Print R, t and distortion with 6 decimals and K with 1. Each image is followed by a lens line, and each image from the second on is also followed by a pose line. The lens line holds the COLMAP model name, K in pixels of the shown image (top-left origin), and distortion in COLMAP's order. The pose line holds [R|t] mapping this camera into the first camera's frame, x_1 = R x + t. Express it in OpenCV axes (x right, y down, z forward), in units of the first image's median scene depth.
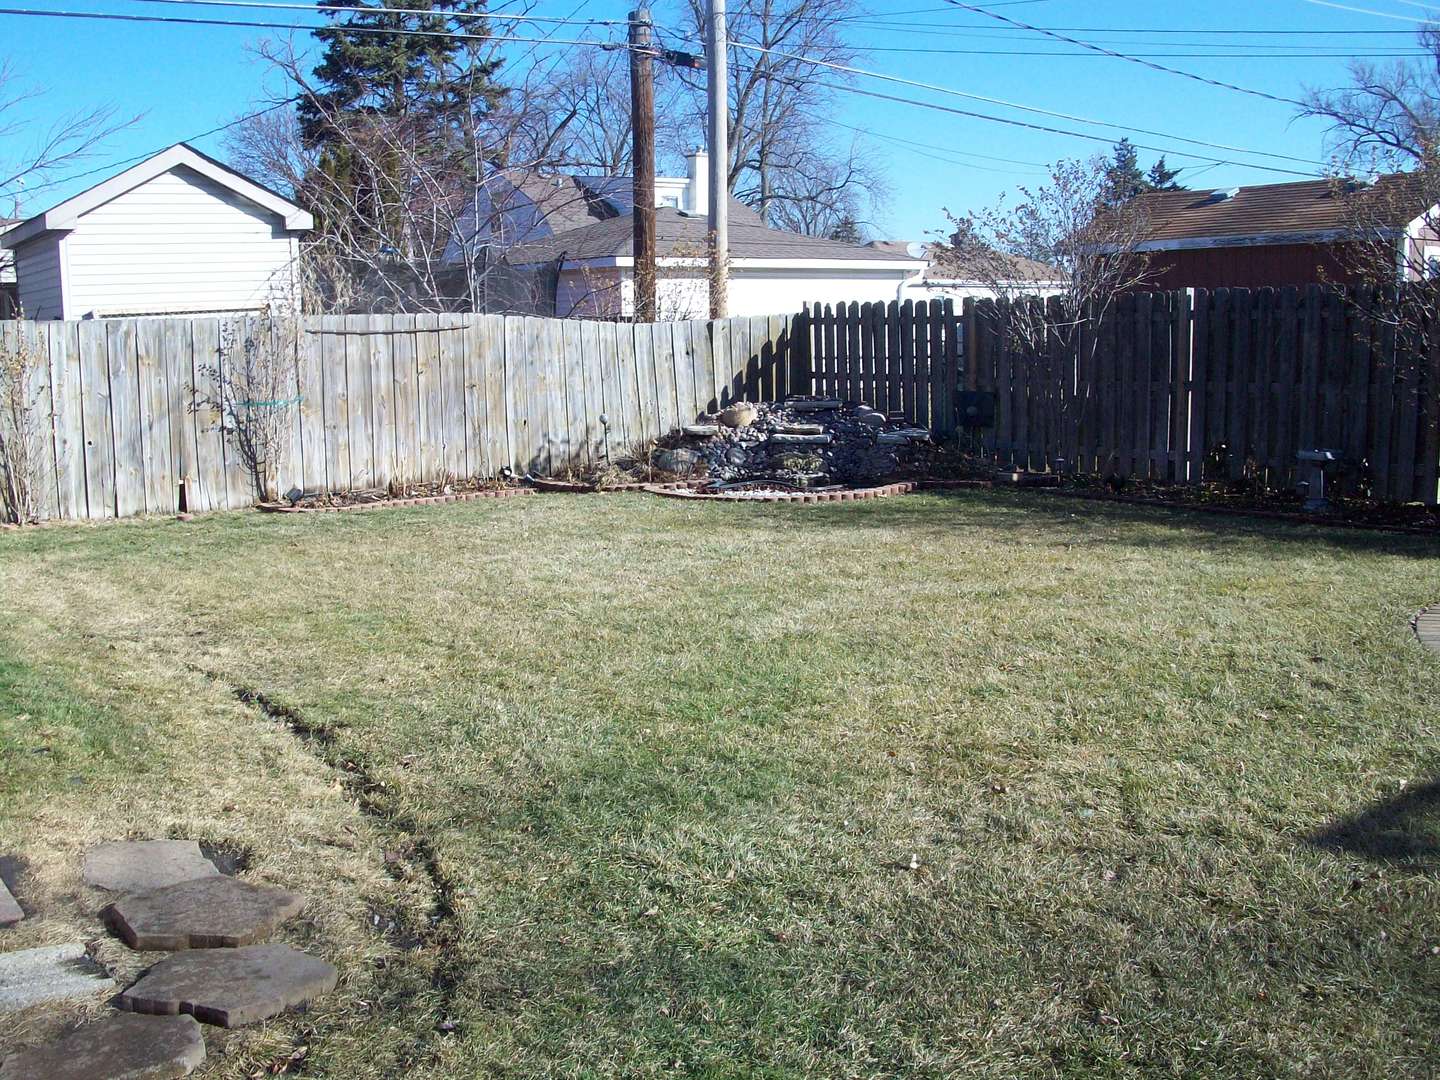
lens RADIAL K [[1492.6, 0, 634.8], [0, 1492.6, 540.8], [0, 0, 1]] dist [-0.120034, 0.019603]
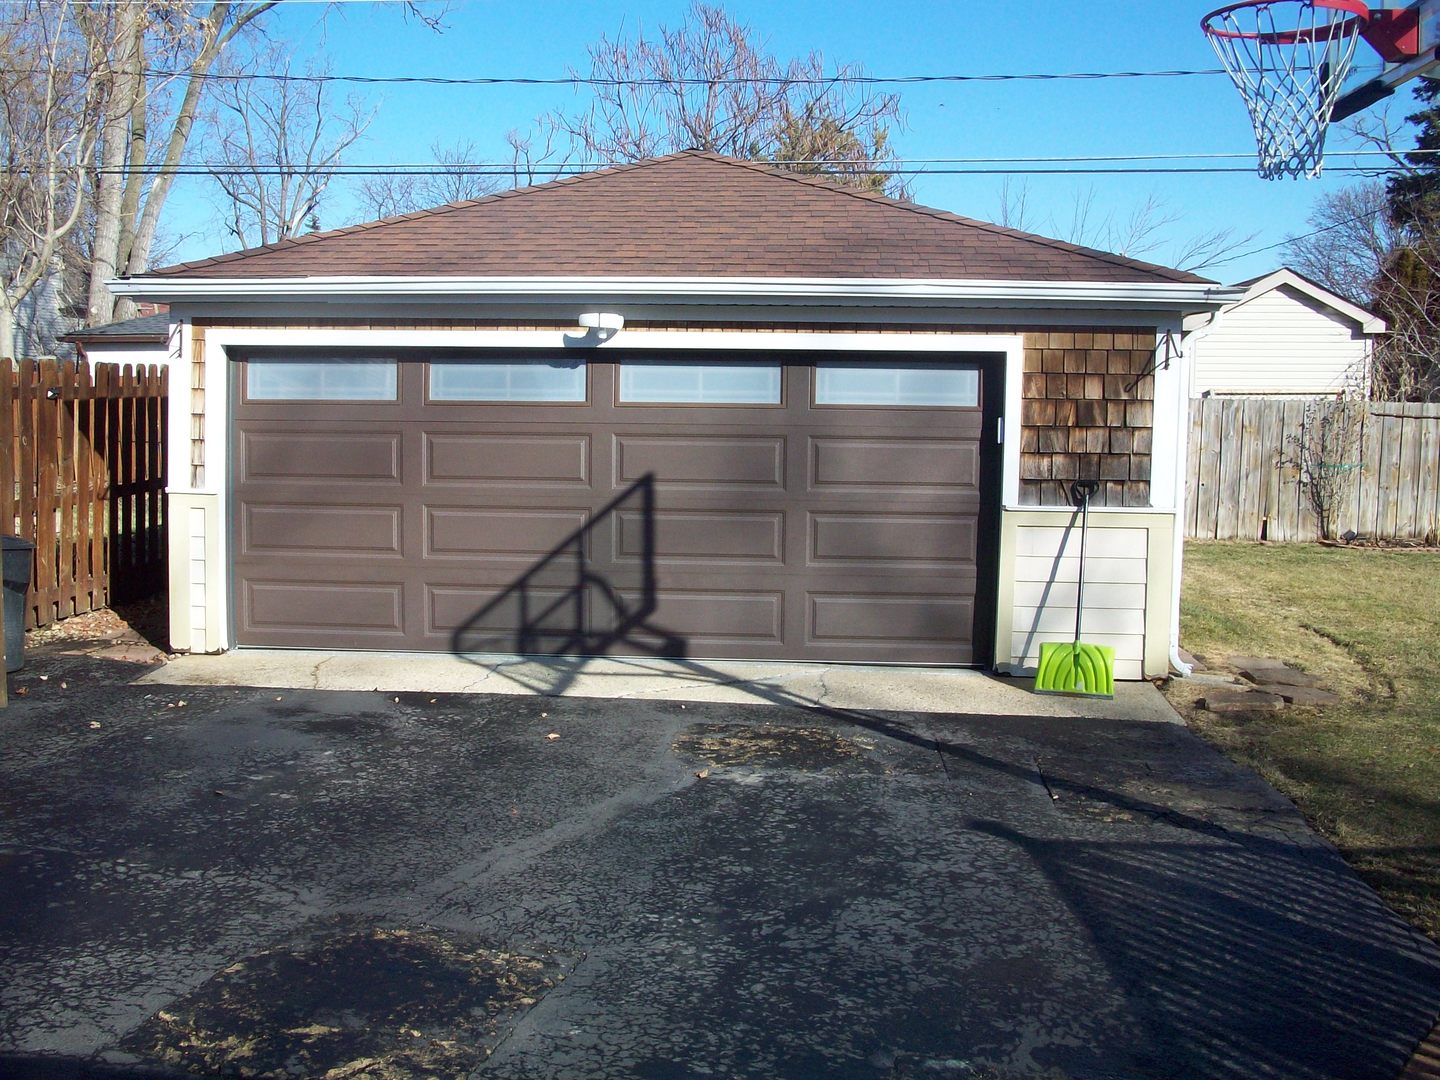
lens RADIAL K [[1492.6, 0, 634.8], [0, 1492.6, 540.8], [0, 0, 1]] dist [-0.120034, 0.019603]
pose [[0.769293, 0.093234, -0.632056, 0.099805], [-0.115128, 0.993330, 0.006400, 0.038598], [0.628437, 0.067844, 0.774896, -0.409249]]
